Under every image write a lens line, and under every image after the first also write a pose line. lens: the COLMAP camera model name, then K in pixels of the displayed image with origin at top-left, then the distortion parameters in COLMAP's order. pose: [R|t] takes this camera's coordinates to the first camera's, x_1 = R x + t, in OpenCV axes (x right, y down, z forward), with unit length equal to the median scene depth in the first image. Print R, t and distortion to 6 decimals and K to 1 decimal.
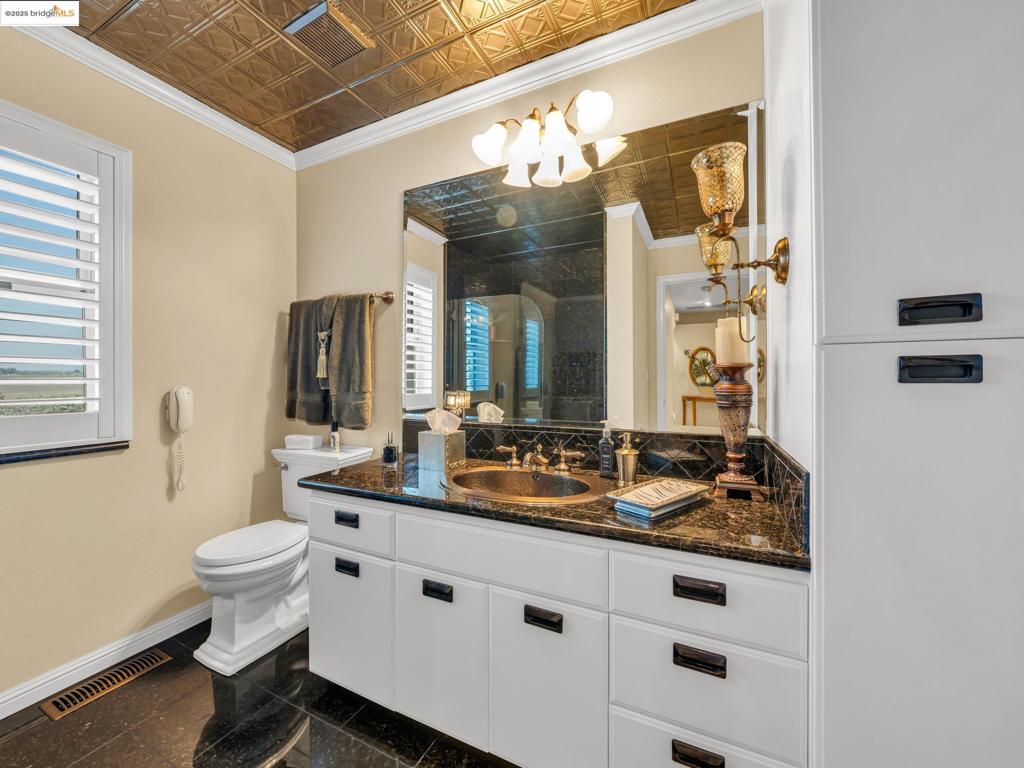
lens RADIAL K [[388.1, 0, 511.3], [0, 388.1, 379.7], [0, 0, 1]] dist [-0.008313, -0.000245]
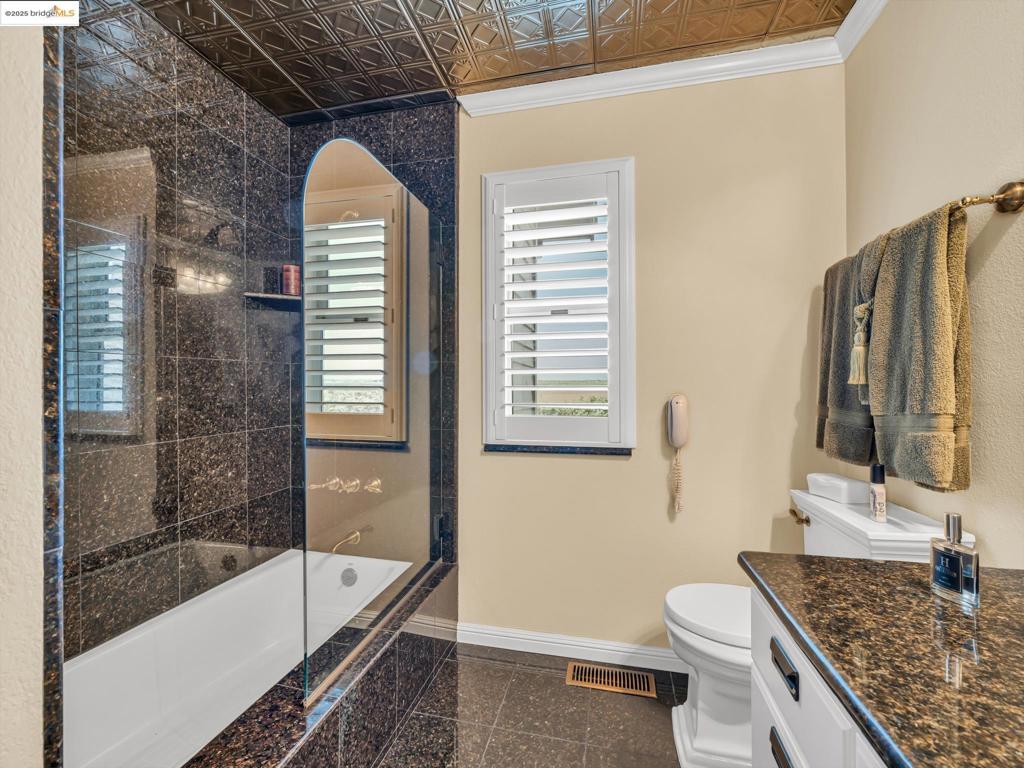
lens RADIAL K [[439.2, 0, 510.0], [0, 439.2, 385.2], [0, 0, 1]] dist [0.008707, -0.000662]
pose [[0.211357, -0.001887, -0.977407, 0.044861], [-0.001671, 0.999996, -0.002292, -0.001363], [0.977408, 0.002118, 0.211353, 0.362494]]
